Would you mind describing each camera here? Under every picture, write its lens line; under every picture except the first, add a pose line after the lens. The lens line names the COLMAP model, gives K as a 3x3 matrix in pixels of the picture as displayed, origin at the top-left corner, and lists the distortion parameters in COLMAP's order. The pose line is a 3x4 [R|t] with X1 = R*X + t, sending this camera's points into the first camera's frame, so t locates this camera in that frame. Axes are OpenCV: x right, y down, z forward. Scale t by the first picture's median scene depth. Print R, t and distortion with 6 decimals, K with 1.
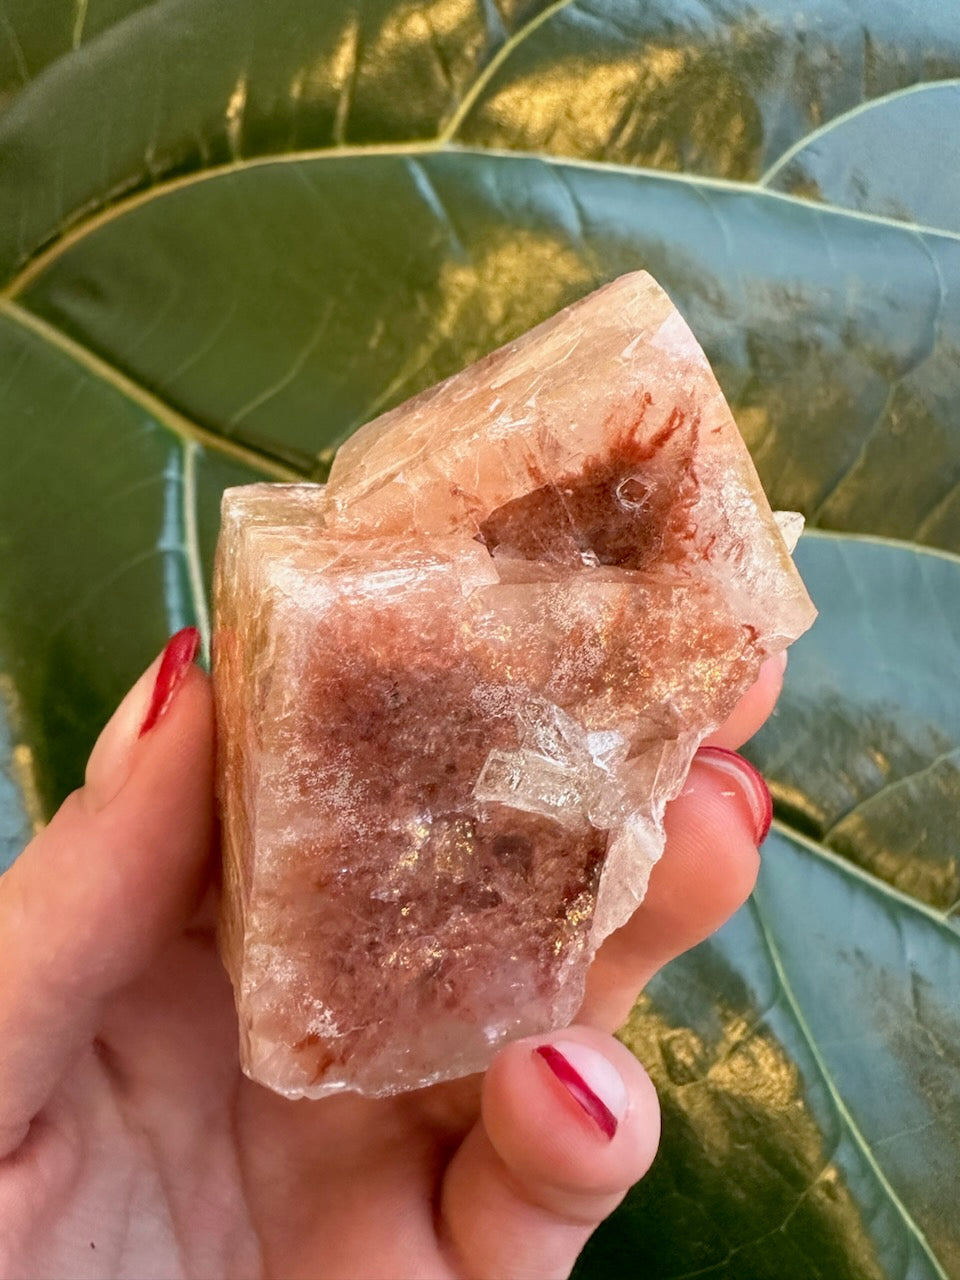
lens RADIAL K [[939.7, 0, 432.6], [0, 939.7, 616.6], [0, 0, 1]] dist [-0.002180, 0.002559]
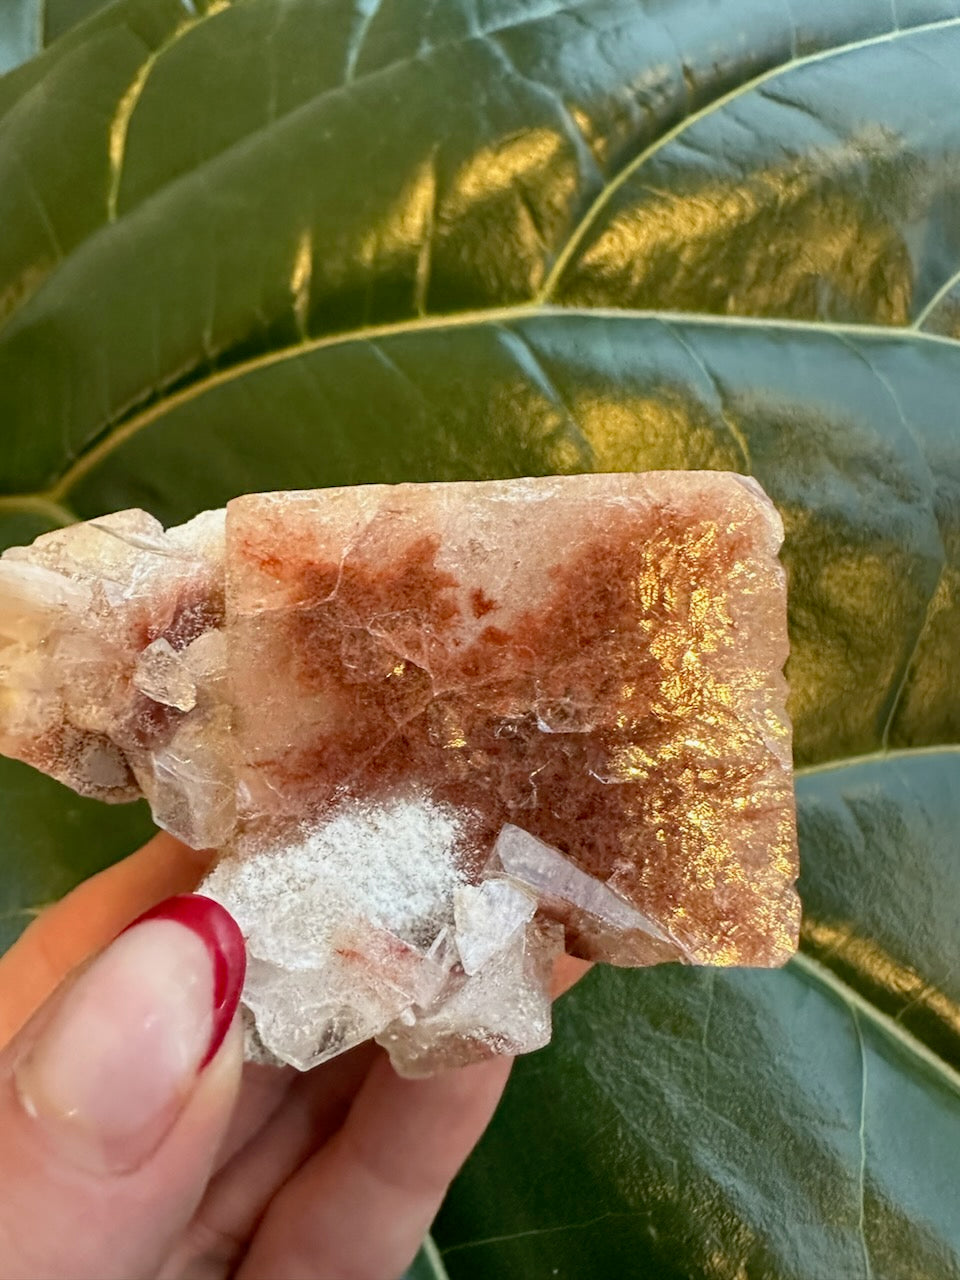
lens RADIAL K [[933.9, 0, 405.3], [0, 933.9, 602.5], [0, 0, 1]] dist [-0.003287, 0.003992]
pose [[0.997153, -0.068574, -0.031354, -0.104354], [0.066873, 0.996383, -0.052422, -0.187816], [0.034835, 0.050176, 0.998133, 0.135713]]
